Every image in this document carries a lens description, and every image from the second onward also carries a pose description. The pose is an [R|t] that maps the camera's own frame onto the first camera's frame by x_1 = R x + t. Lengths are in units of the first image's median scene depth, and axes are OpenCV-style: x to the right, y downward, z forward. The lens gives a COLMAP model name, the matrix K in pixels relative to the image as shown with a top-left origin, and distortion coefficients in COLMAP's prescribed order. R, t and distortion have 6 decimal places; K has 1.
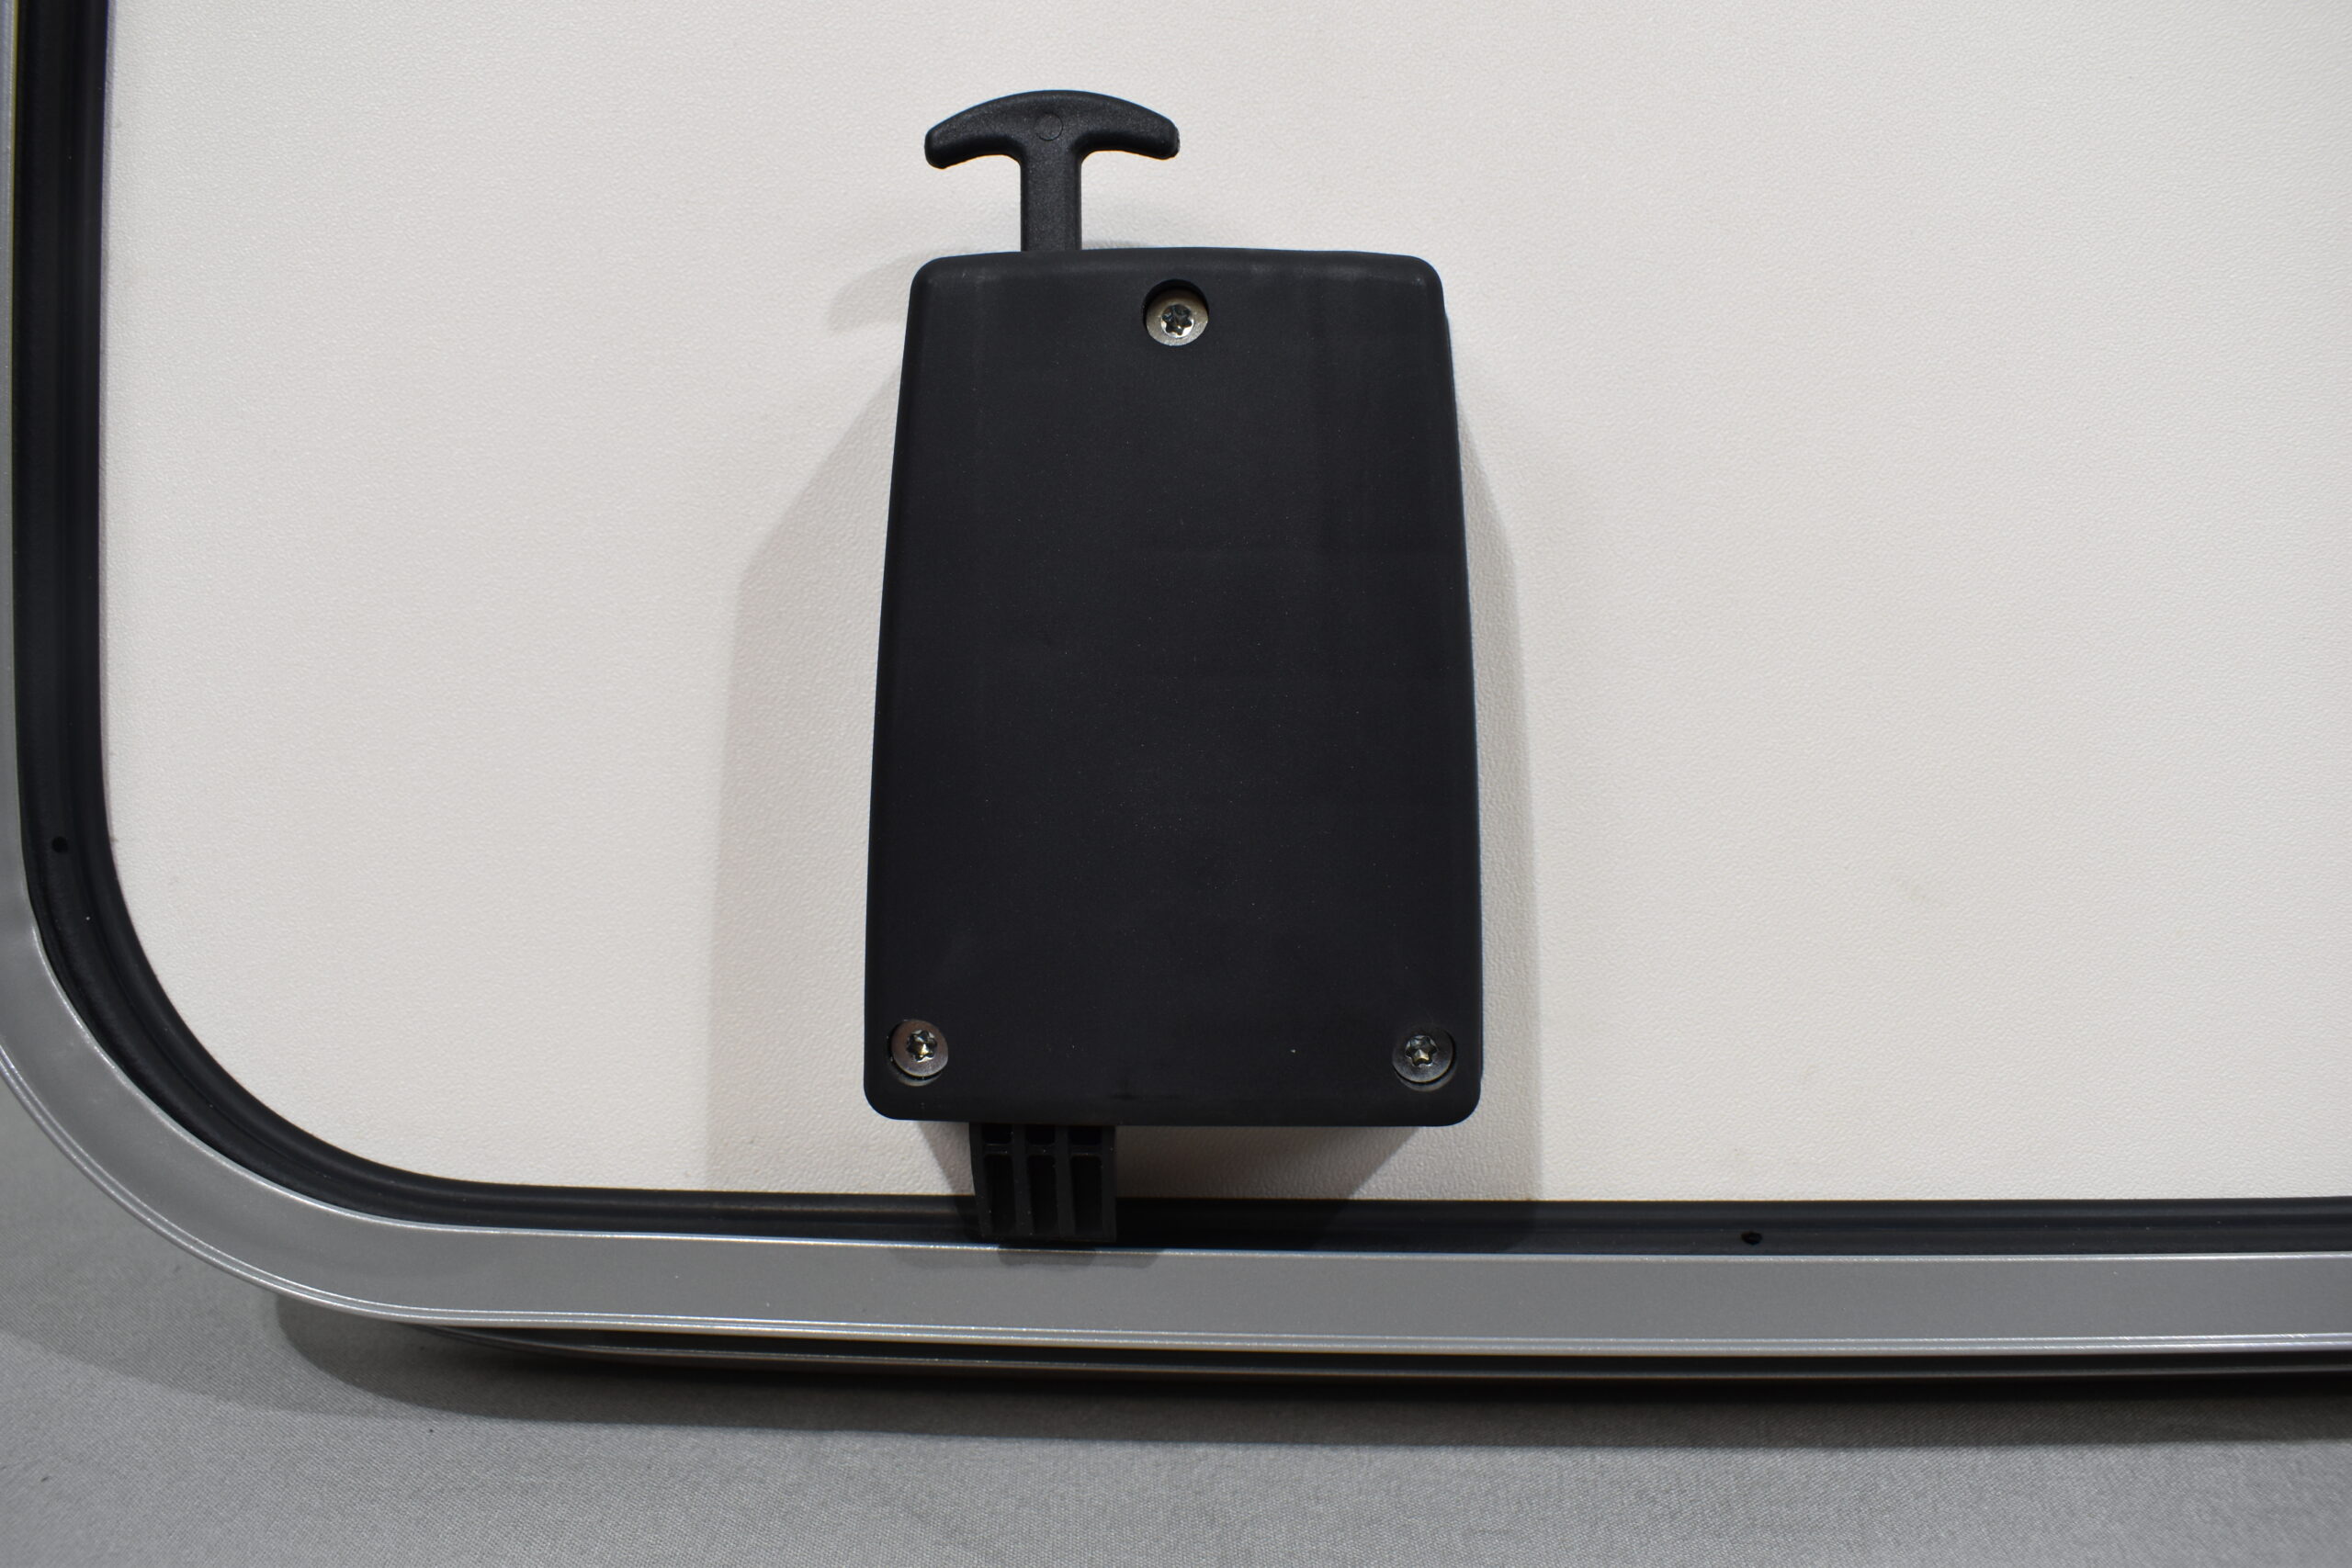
lens RADIAL K [[1857.7, 0, 1176.0], [0, 1857.7, 784.0], [0, 0, 1]] dist [-0.096538, 0.014035]
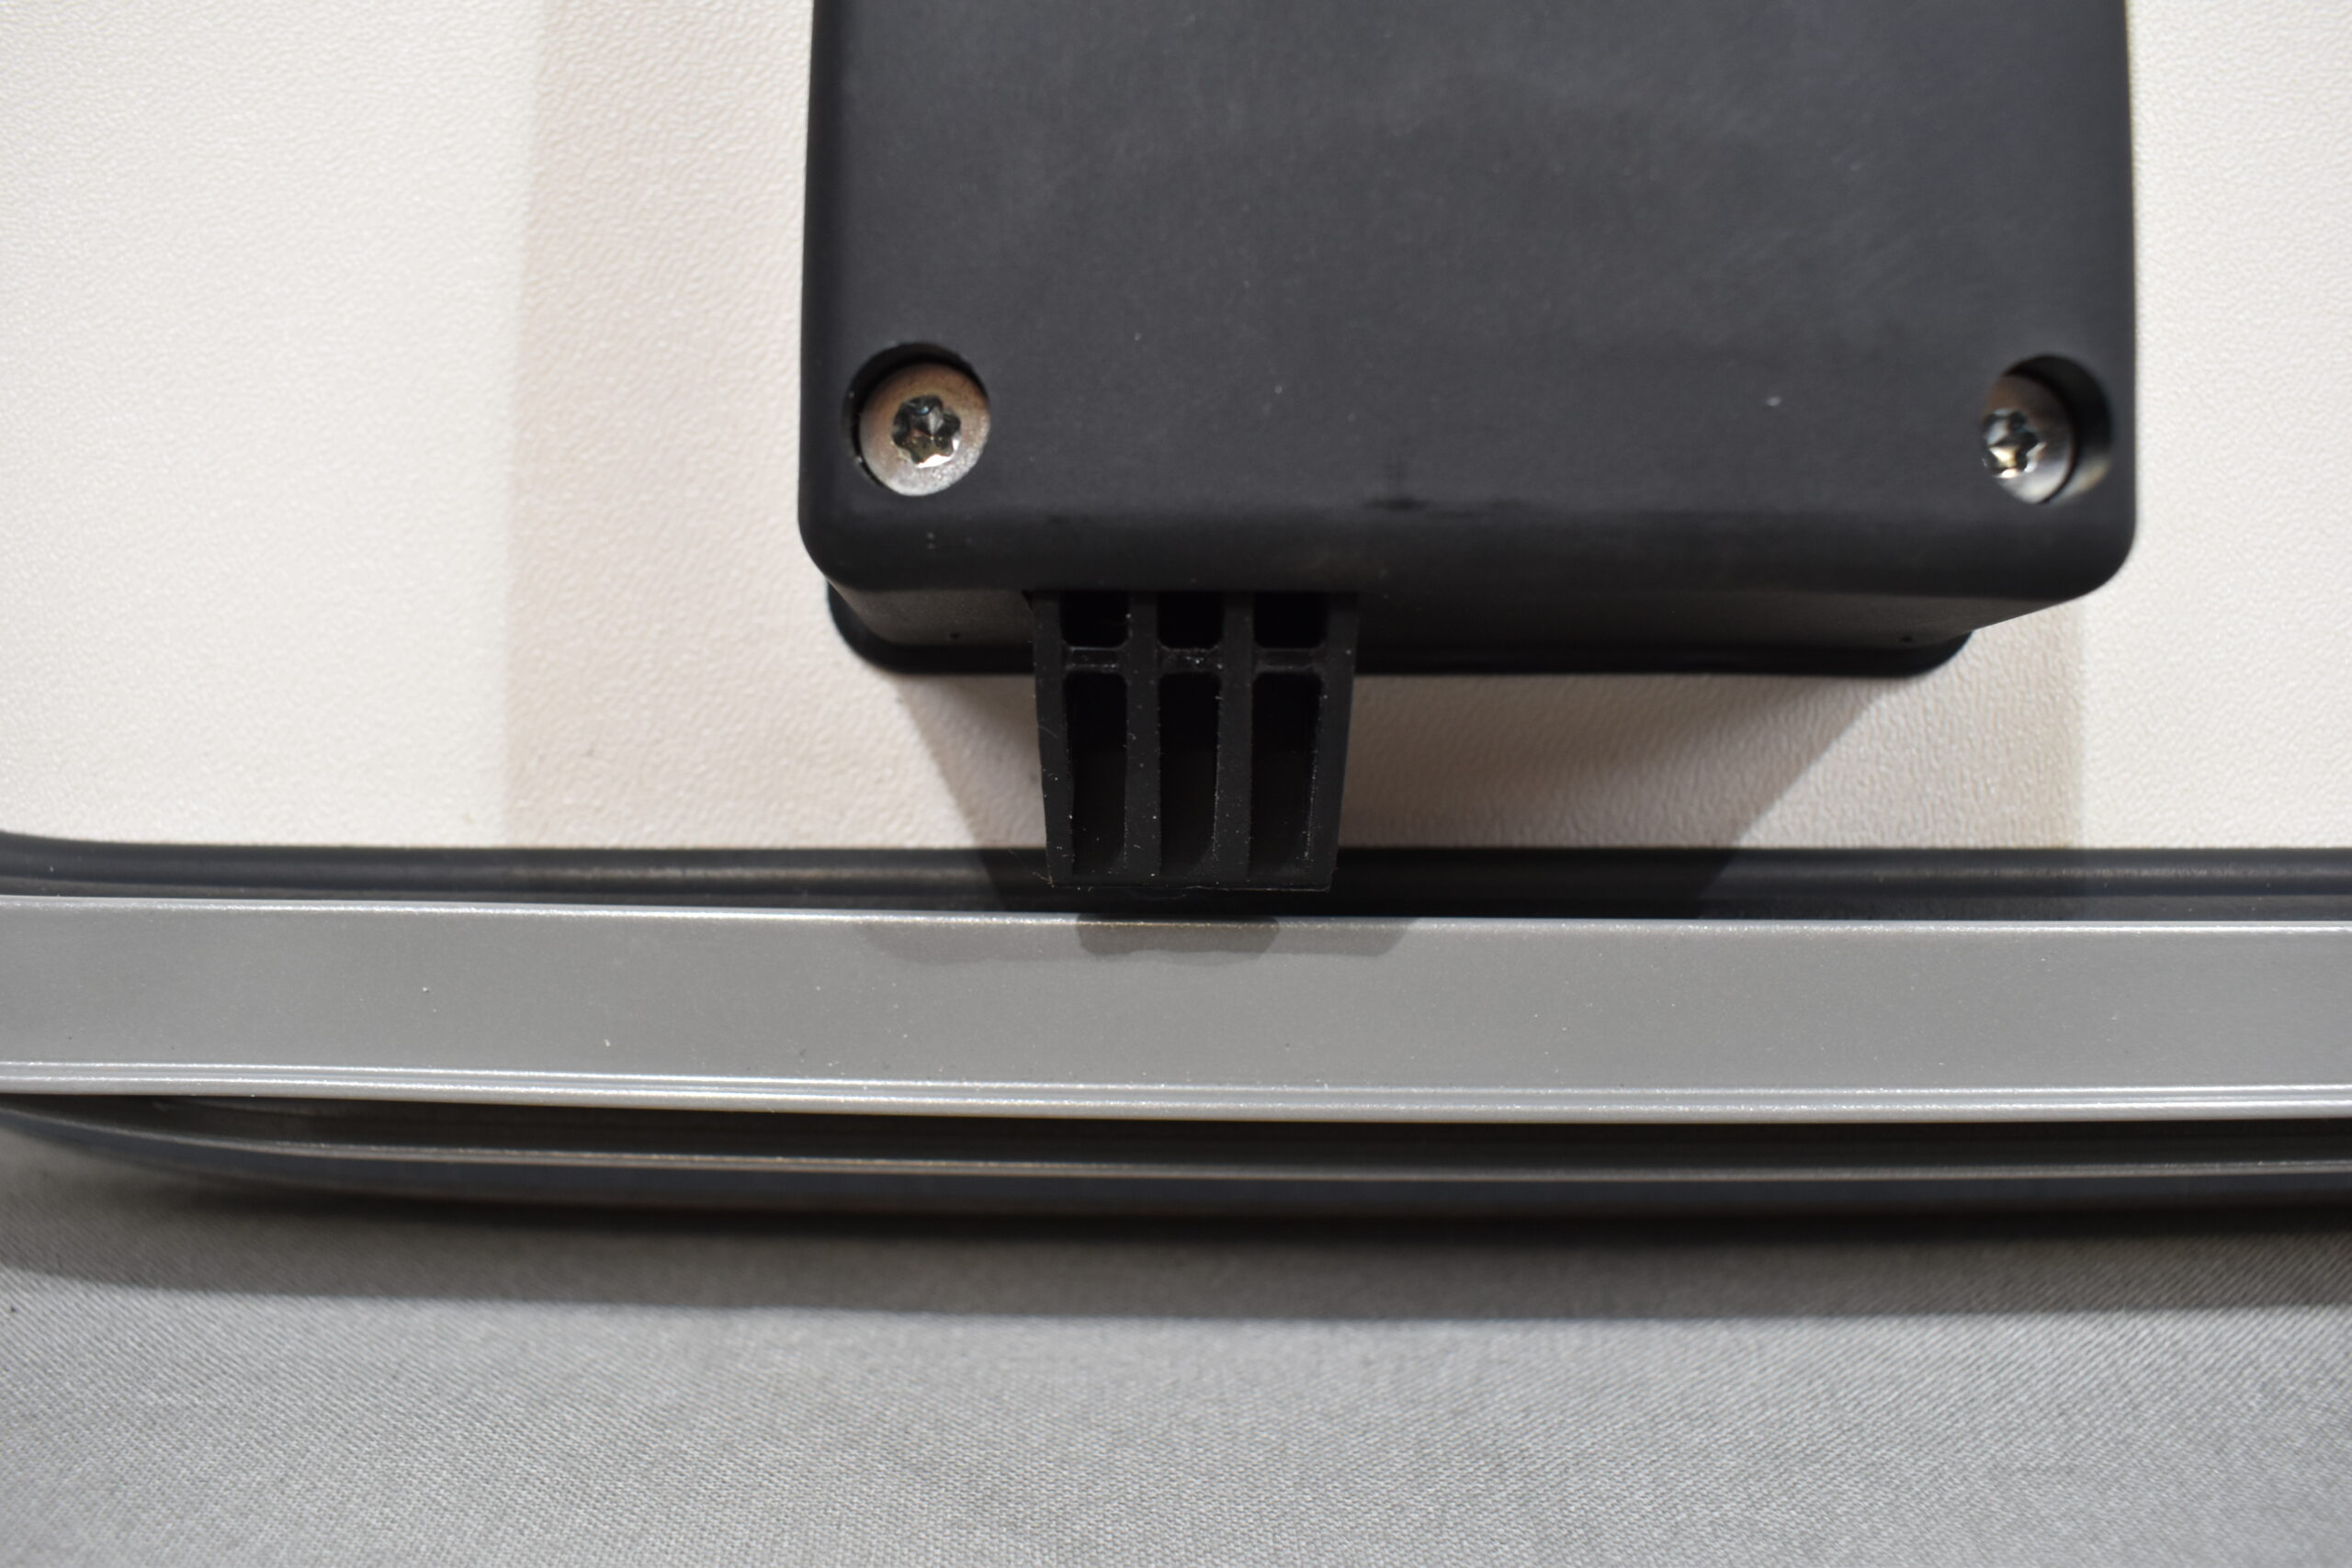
lens RADIAL K [[1770.2, 0, 1176.0], [0, 1770.2, 784.0], [0, 0, 1]] dist [-0.102655, 0.004060]
pose [[0.999610, -0.002798, 0.027770, -0.079586], [0.002181, 0.999750, 0.022234, 0.196238], [-0.027825, -0.022165, 0.999367, 0.508823]]
